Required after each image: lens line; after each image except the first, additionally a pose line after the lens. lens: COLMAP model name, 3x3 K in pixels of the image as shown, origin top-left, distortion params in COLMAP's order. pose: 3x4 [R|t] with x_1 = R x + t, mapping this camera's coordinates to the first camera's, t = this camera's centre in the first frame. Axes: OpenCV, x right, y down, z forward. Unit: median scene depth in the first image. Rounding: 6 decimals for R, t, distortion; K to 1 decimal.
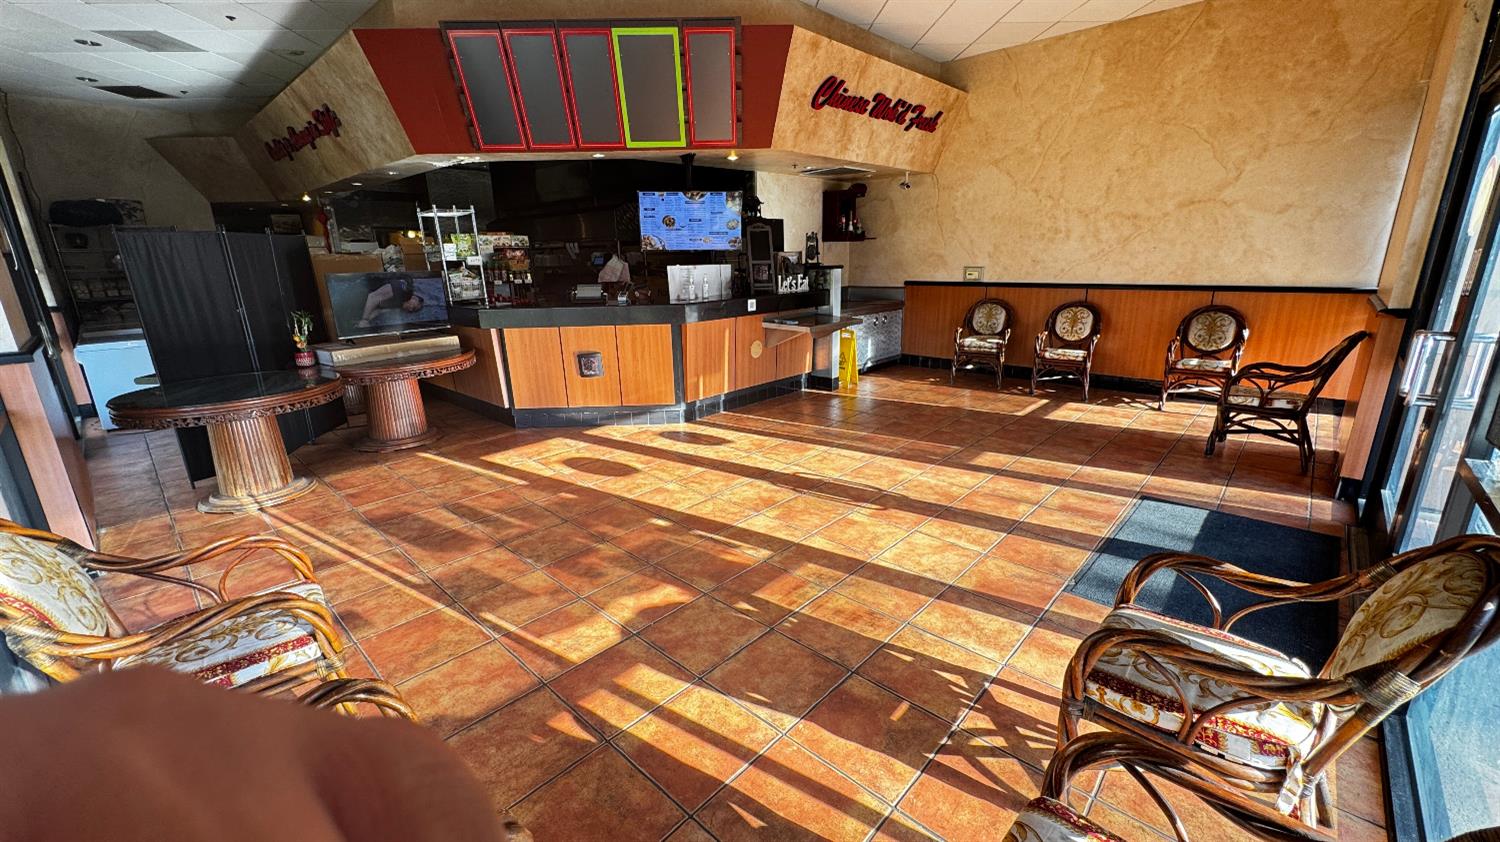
lens RADIAL K [[598.4, 0, 750.0], [0, 598.4, 419.1], [0, 0, 1]] dist [-0.003348, 0.000476]
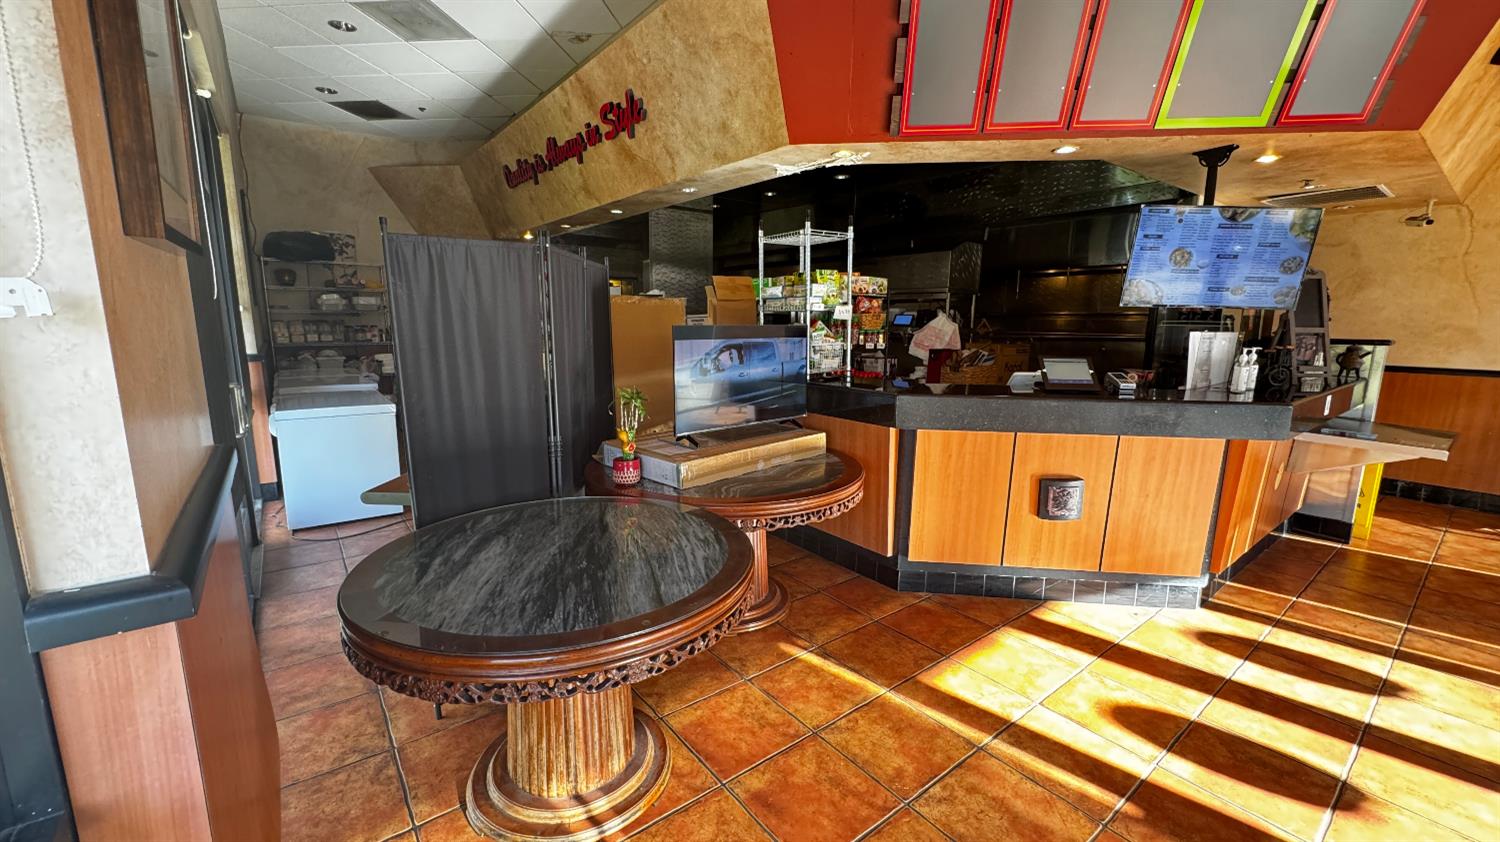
lens RADIAL K [[598.4, 0, 749.6], [0, 598.4, 416.9], [0, 0, 1]] dist [-0.003348, 0.000476]
pose [[0.986890, 0.056662, -0.151120, -0.453728], [-0.072077, 0.992518, -0.098553, -0.086042], [0.144405, 0.108153, 0.983590, 0.375956]]
